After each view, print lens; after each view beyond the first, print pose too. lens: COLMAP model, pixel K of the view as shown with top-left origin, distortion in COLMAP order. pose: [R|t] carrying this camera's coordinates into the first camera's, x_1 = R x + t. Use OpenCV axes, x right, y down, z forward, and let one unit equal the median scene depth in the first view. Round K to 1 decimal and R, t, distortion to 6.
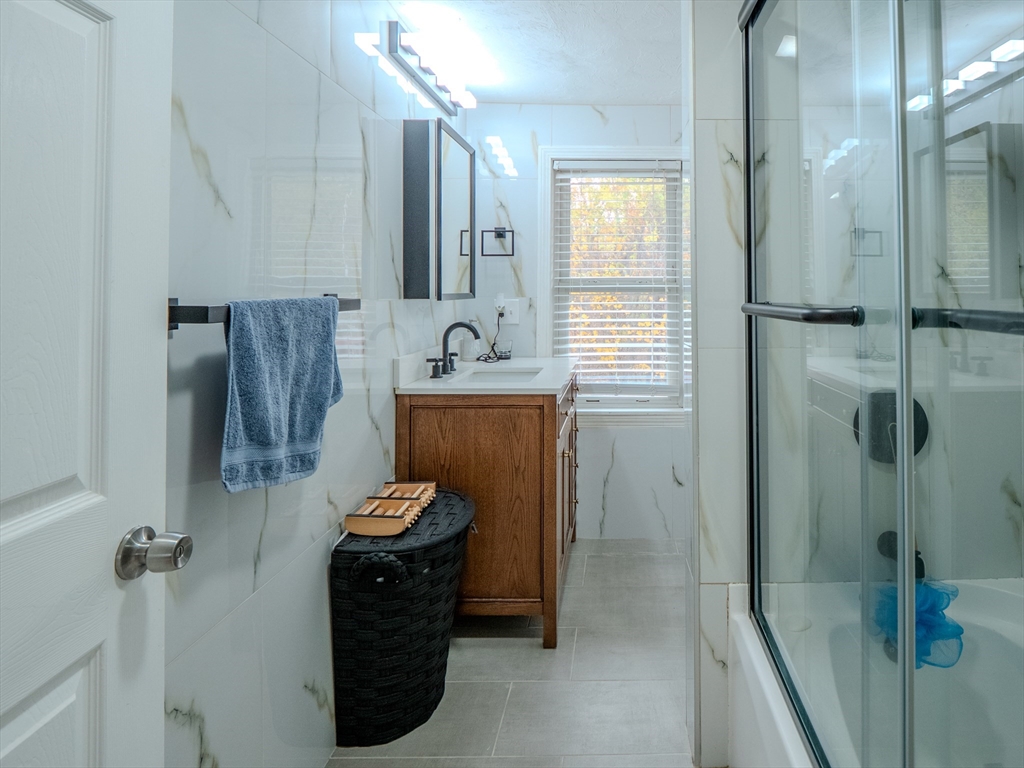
lens RADIAL K [[618.8, 0, 512.0], [0, 618.8, 384.0], [0, 0, 1]] dist [-0.000092, -0.000023]
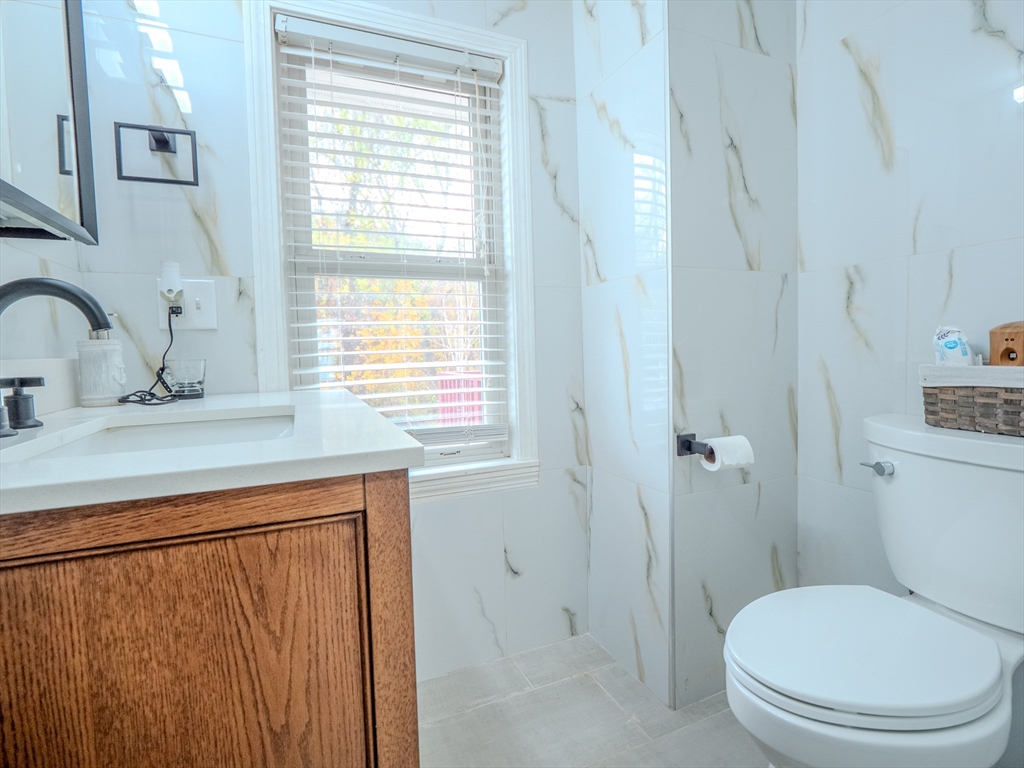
lens RADIAL K [[522.4, 0, 510.8], [0, 522.4, 408.4], [0, 0, 1]] dist [-0.016491, -0.000488]
pose [[0.848382, -0.062393, 0.525694, -0.013188], [0.085491, 0.996143, -0.019740, -0.002394], [-0.522435, 0.061690, 0.850445, 0.528524]]
